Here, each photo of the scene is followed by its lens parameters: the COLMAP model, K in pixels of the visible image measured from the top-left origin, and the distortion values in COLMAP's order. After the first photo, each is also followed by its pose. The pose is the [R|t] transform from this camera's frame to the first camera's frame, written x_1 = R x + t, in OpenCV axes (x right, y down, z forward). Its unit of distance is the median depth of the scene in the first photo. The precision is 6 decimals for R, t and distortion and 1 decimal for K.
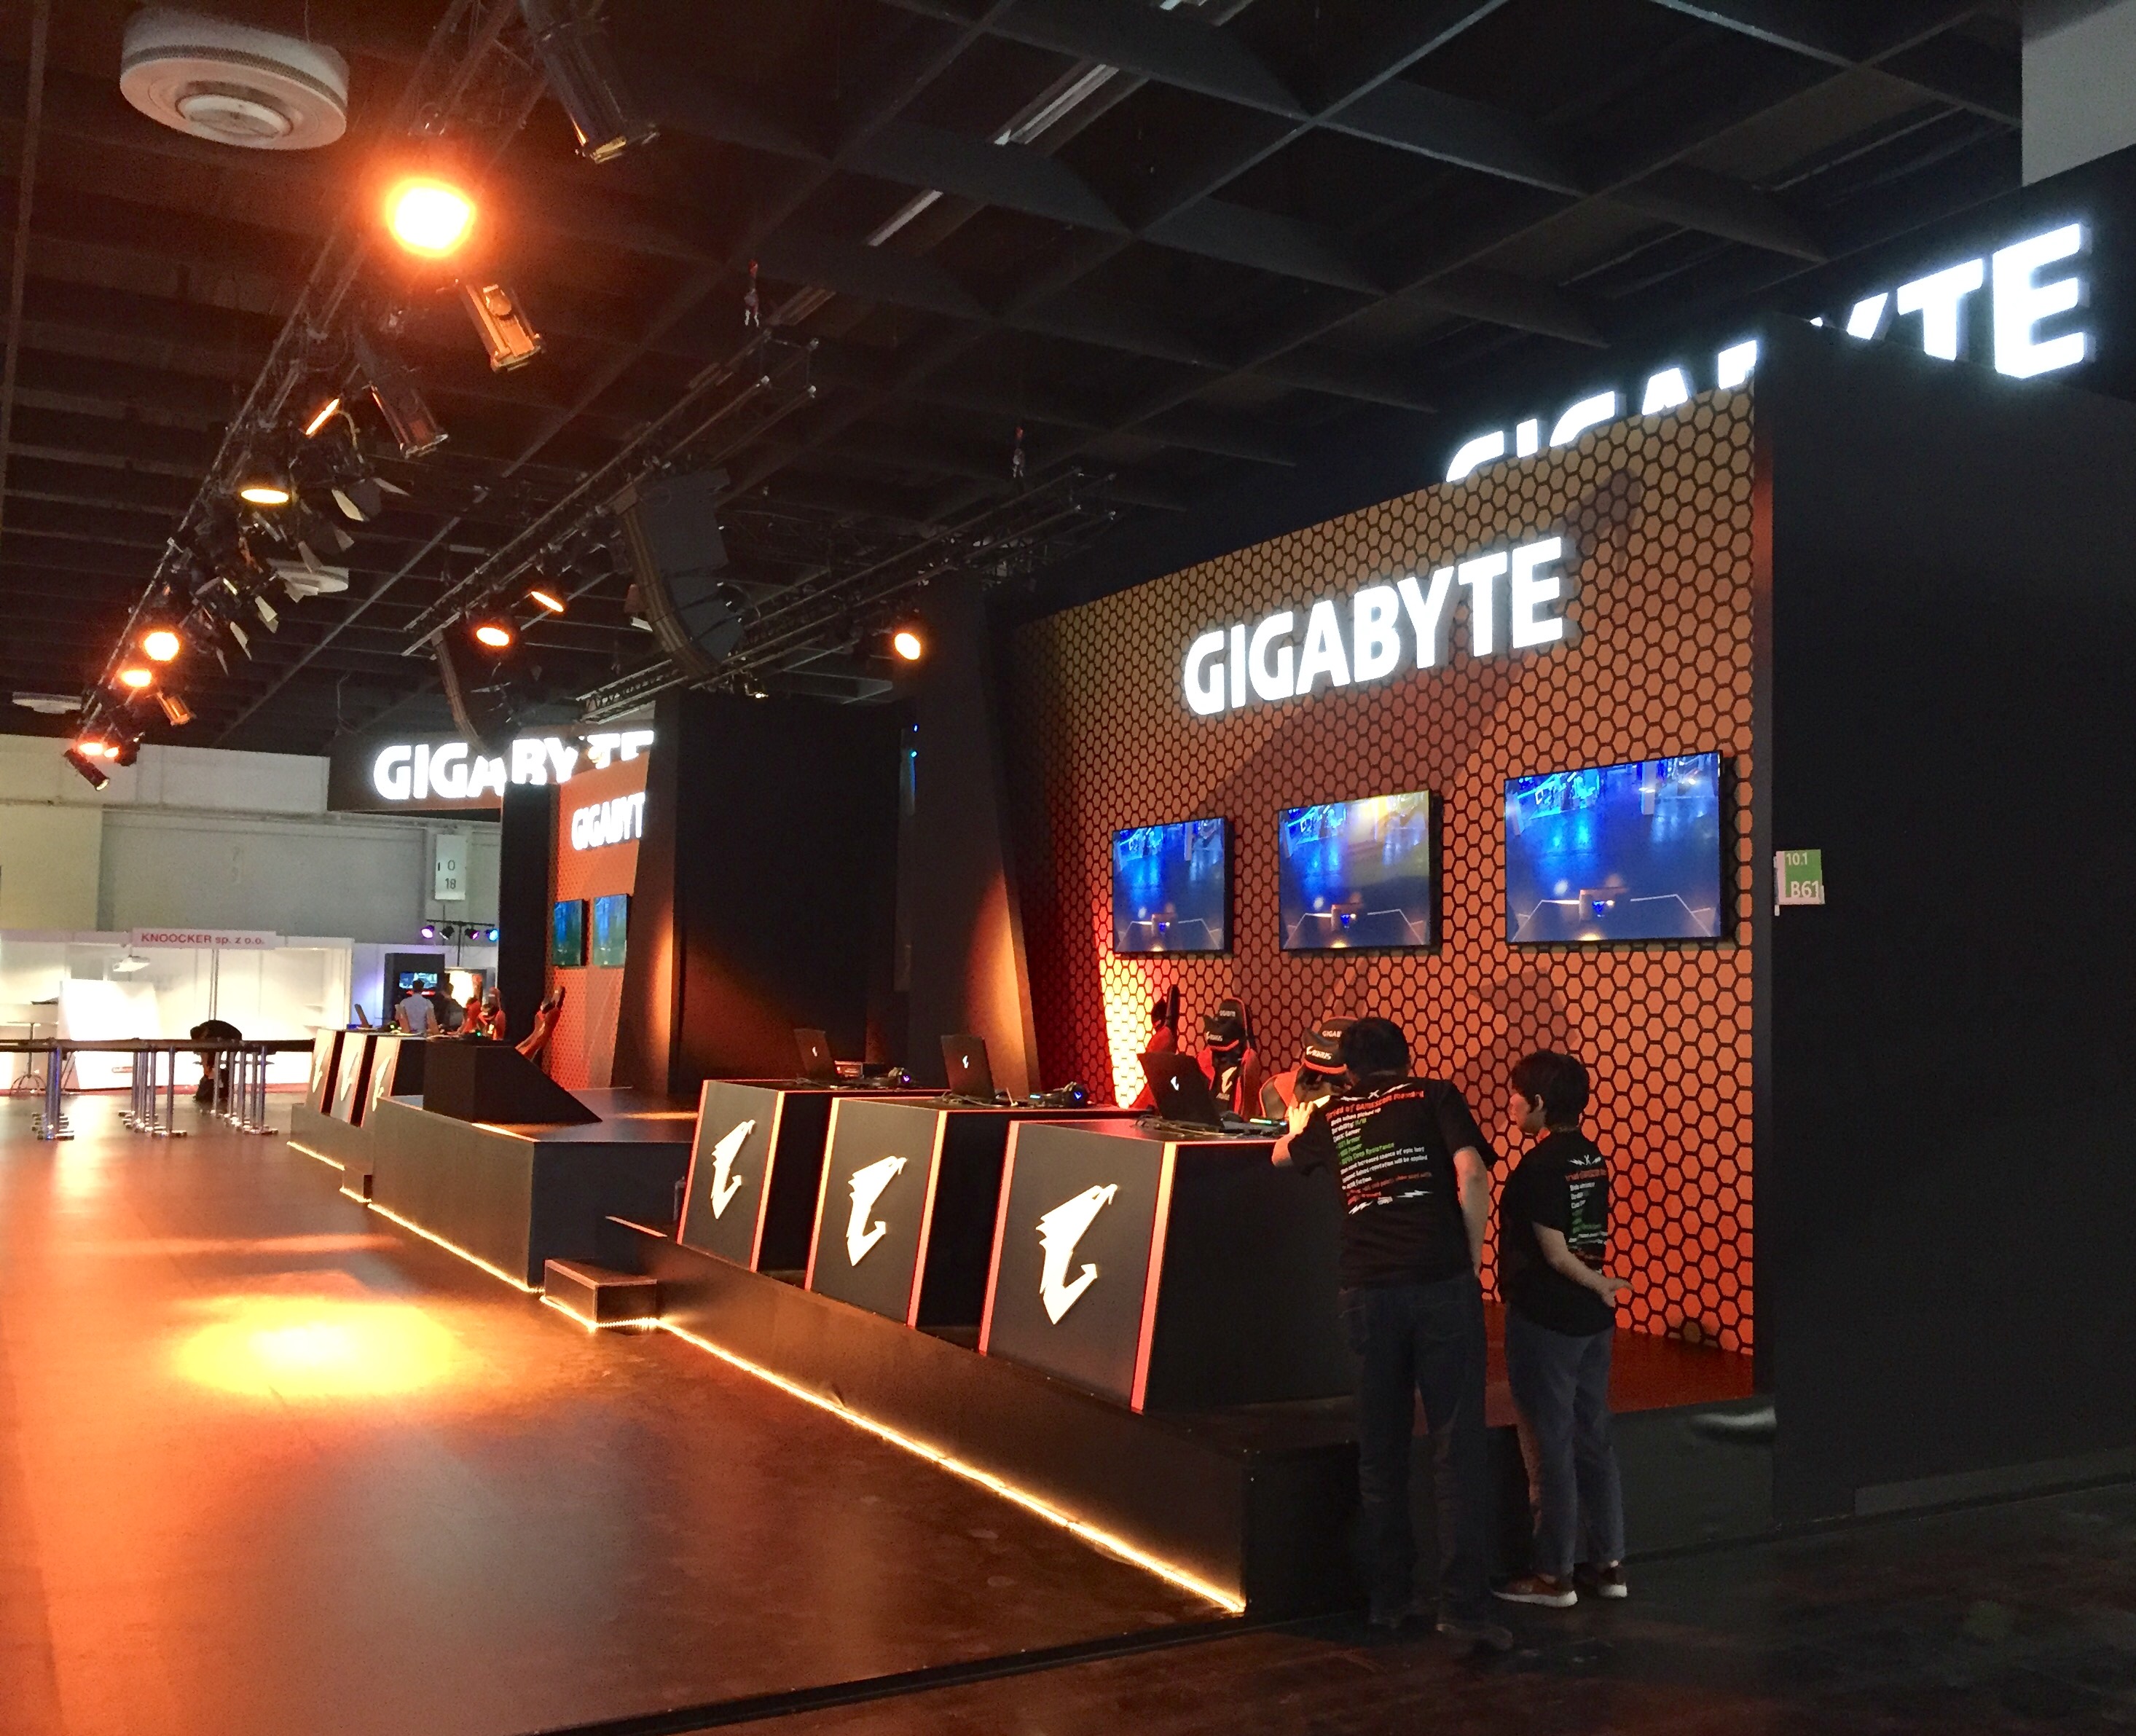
lens RADIAL K [[2003.3, 0, 1073.3], [0, 2003.3, 867.6], [0, 0, 1]] dist [0.000398, 0.000000]
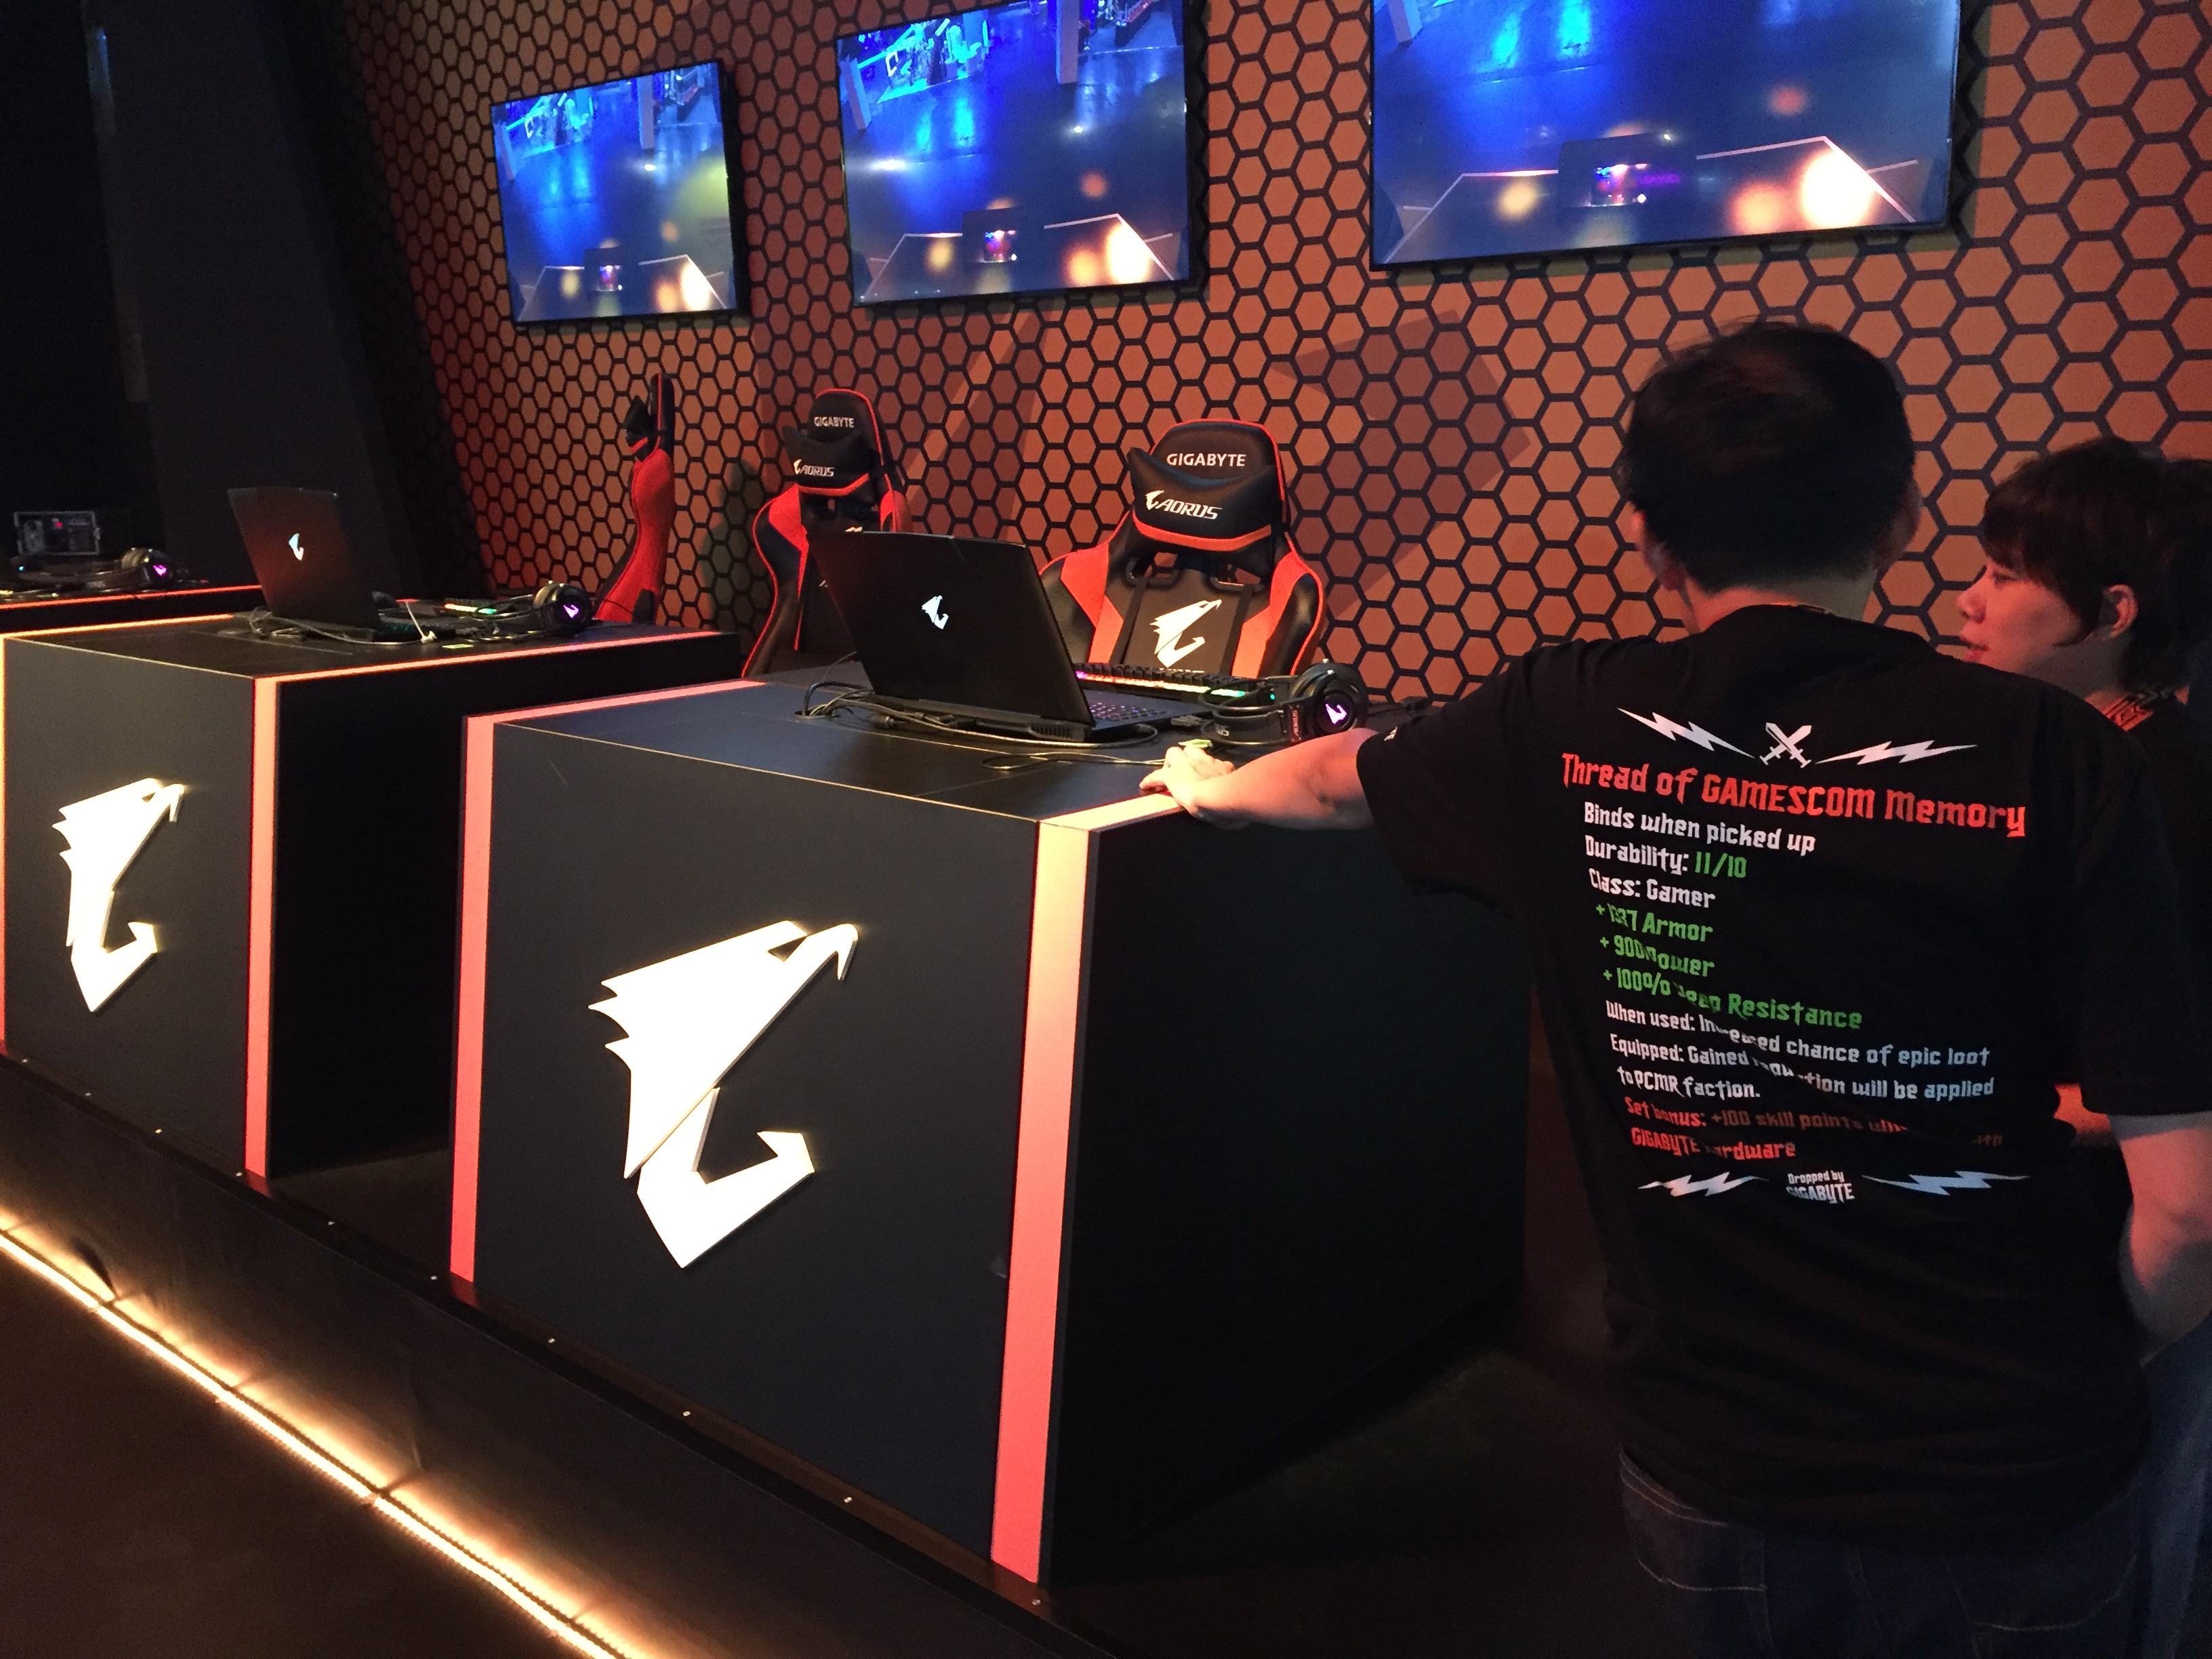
lens RADIAL K [[1865.7, 0, 1092.3], [0, 1865.7, 850.1], [0, 0, 1]] dist [0.050645, -0.013904]
pose [[0.932893, -0.113451, 0.341819, -0.038088], [0.007341, 0.954883, 0.296893, 0.035398], [-0.360080, -0.274460, 0.891636, 0.514812]]
